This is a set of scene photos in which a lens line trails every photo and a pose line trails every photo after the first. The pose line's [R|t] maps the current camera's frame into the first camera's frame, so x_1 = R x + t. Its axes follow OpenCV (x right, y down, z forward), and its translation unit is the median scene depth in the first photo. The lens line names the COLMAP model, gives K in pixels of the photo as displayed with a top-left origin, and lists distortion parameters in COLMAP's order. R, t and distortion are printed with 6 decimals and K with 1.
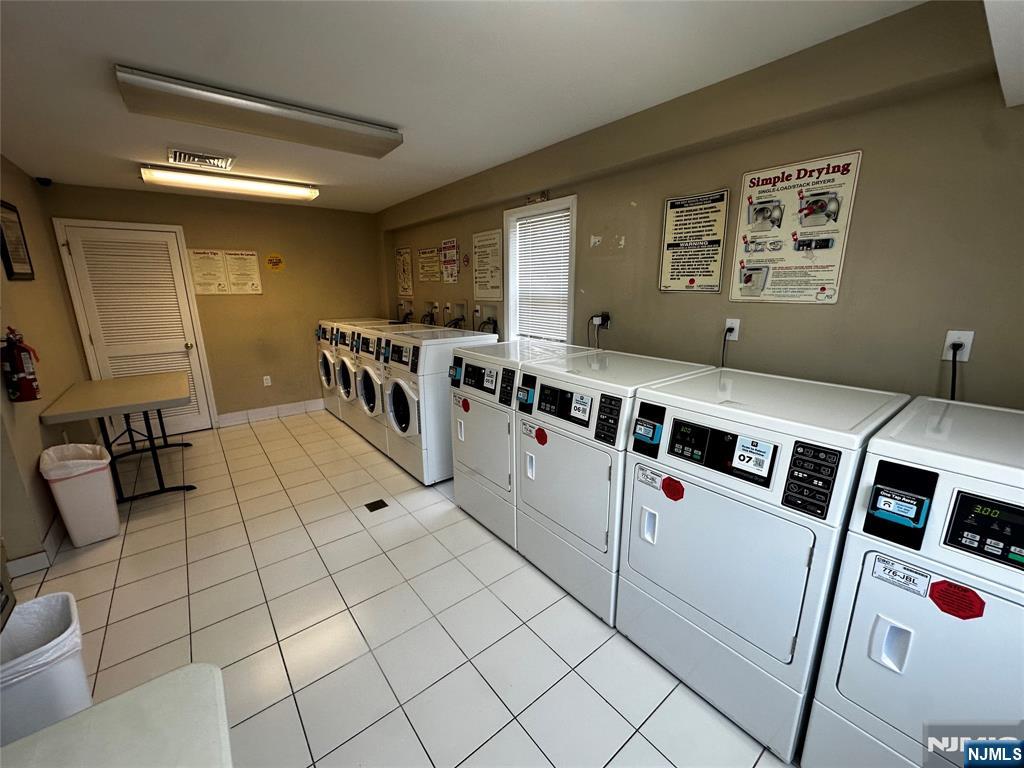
lens RADIAL K [[410.4, 0, 510.0], [0, 410.4, 384.4], [0, 0, 1]] dist [-0.003276, -0.000231]
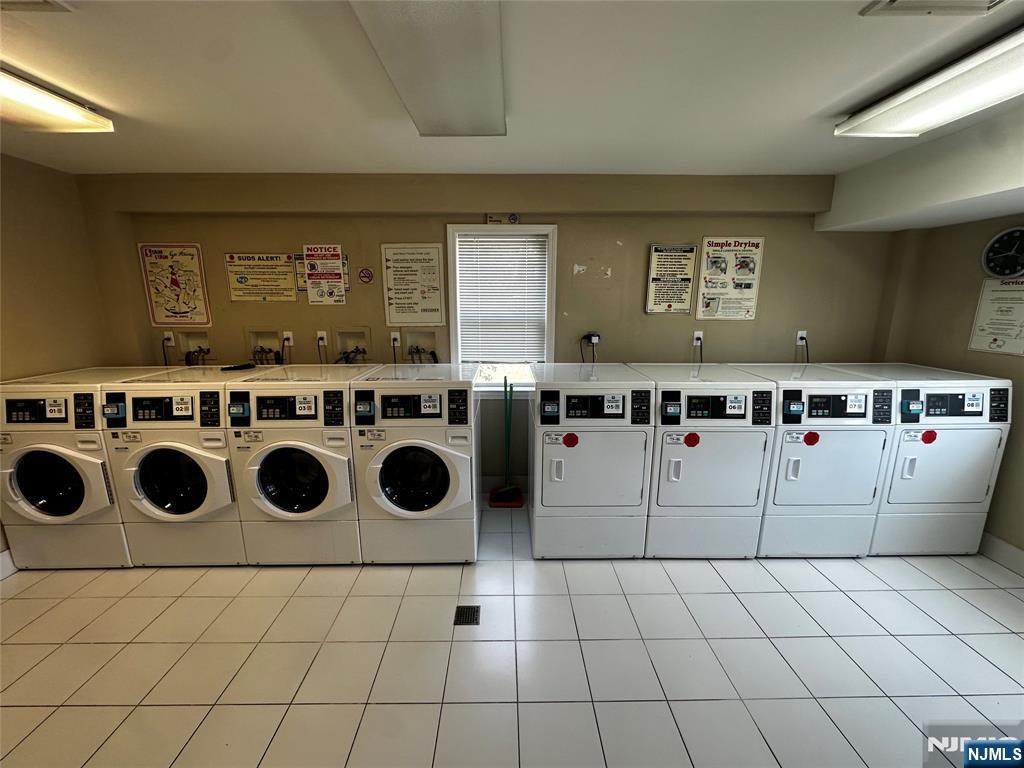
lens RADIAL K [[410.4, 0, 511.1], [0, 410.4, 384.2], [0, 0, 1]] dist [-0.003276, -0.000231]
pose [[0.608885, -0.157635, 0.777439, -1.063874], [0.181528, 0.981739, 0.056888, -0.179597], [-0.772209, 0.106488, 0.626381, 0.611755]]
